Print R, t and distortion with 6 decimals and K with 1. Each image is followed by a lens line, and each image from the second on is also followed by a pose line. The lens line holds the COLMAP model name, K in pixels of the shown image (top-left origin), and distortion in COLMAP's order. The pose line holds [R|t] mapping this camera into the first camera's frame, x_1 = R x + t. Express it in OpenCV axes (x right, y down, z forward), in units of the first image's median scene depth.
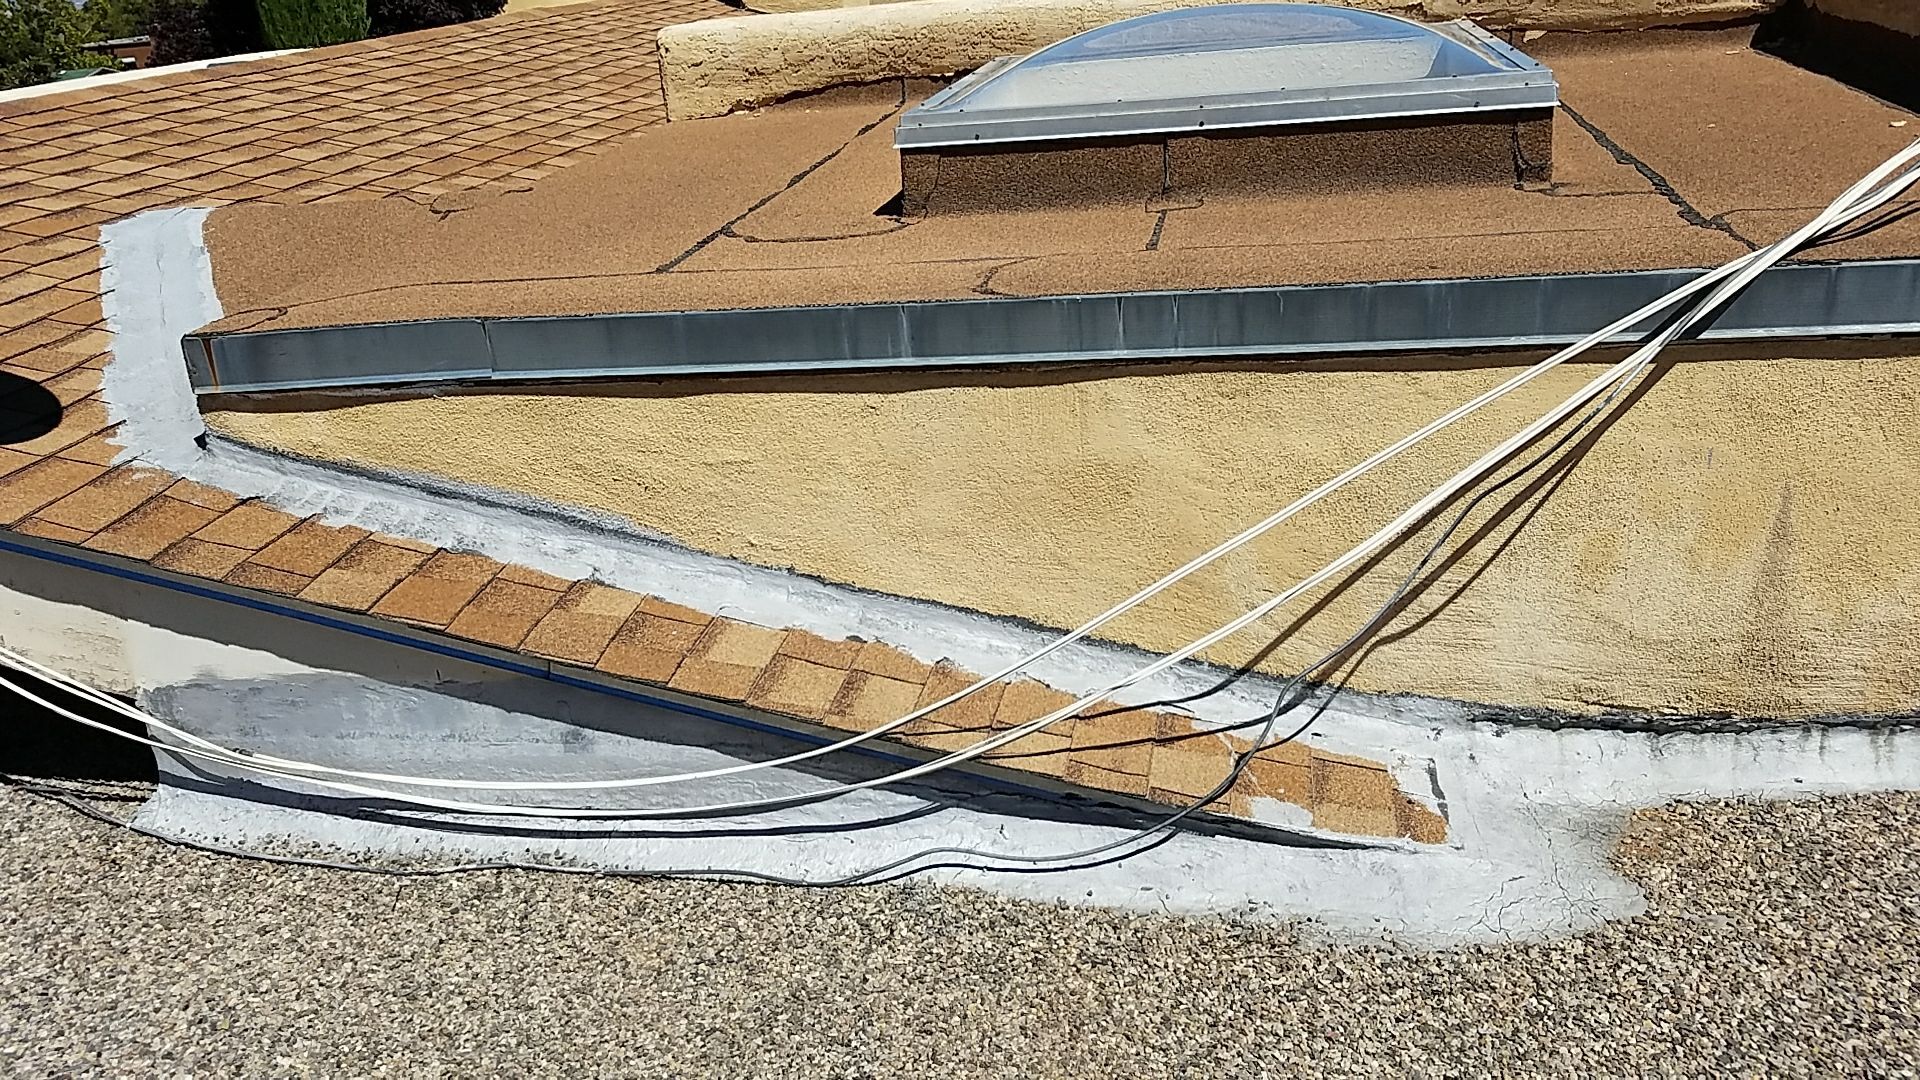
lens RADIAL K [[1599.0, 0, 960.0], [0, 1599.0, 540.0], [0, 0, 1]] dist [0.099620, -0.157543]
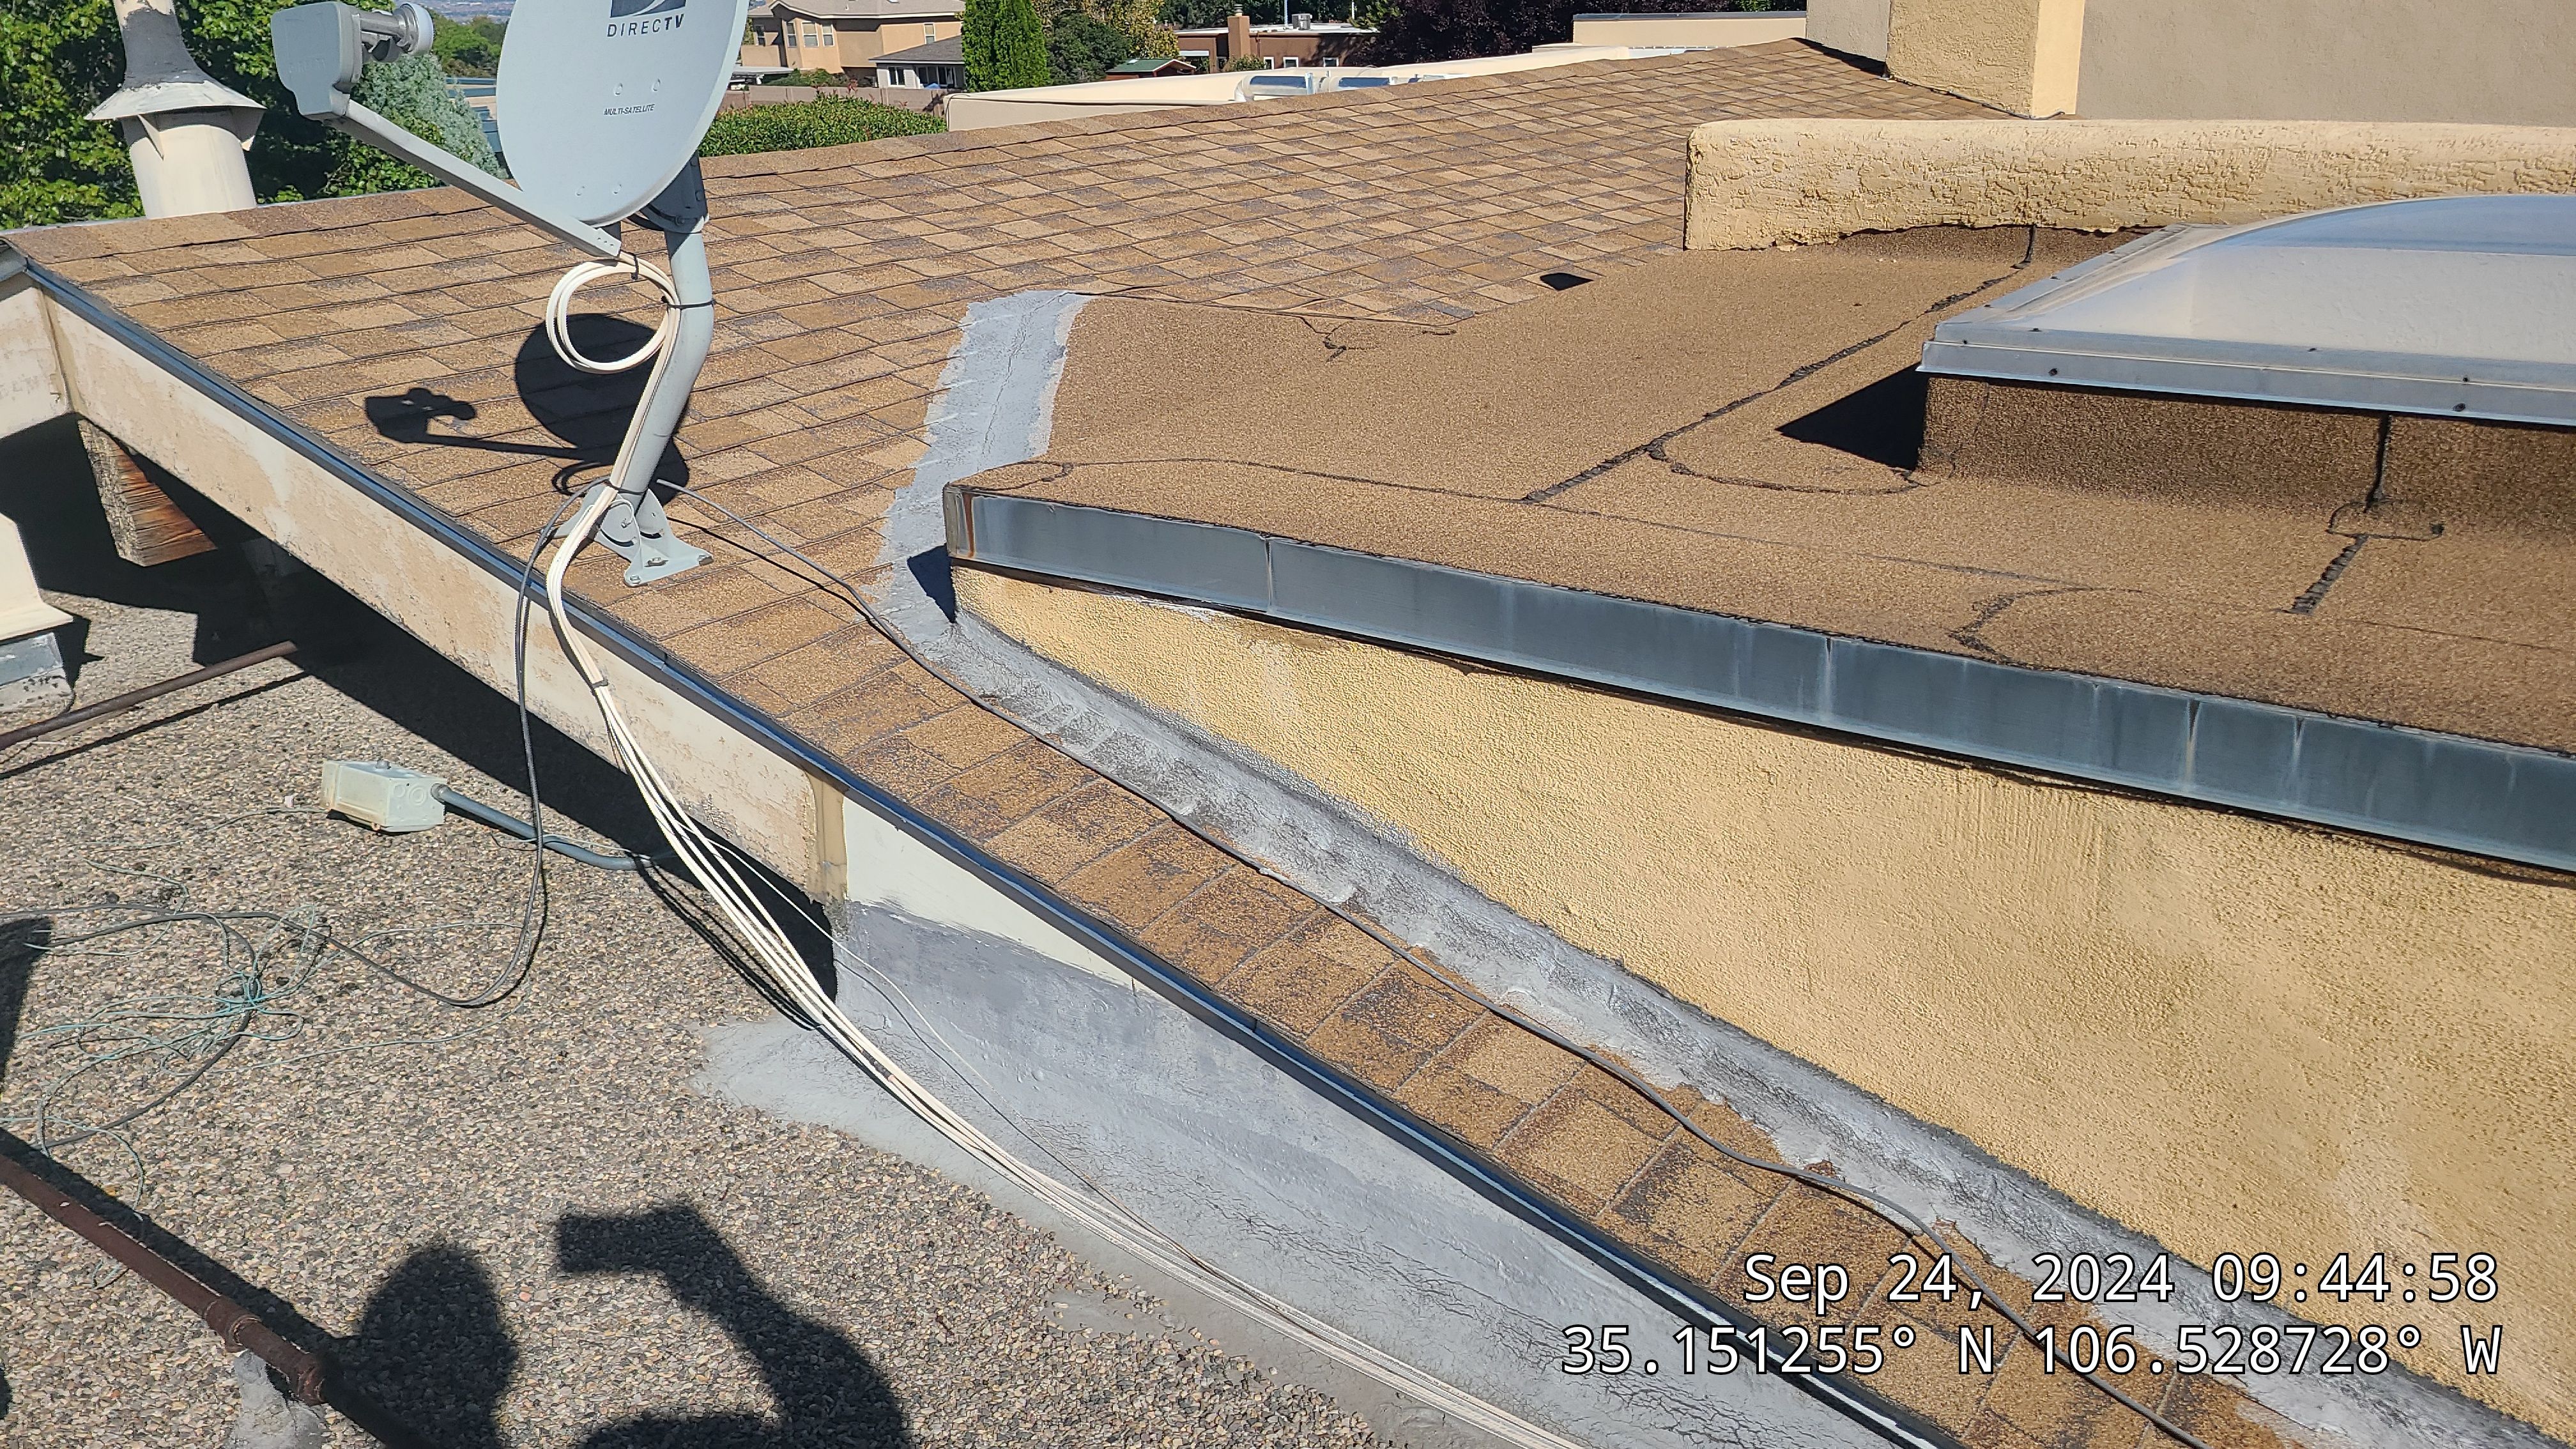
lens RADIAL K [[2056.8, 0, 1290.3], [0, 2056.8, 649.3], [0, 0, 1]] dist [0.065687, 0.000996]
pose [[0.902389, 0.196124, -0.383706, 0.067073], [-0.204444, 0.978685, 0.019430, -0.087375], [0.379338, 0.060913, 0.923251, 0.118057]]
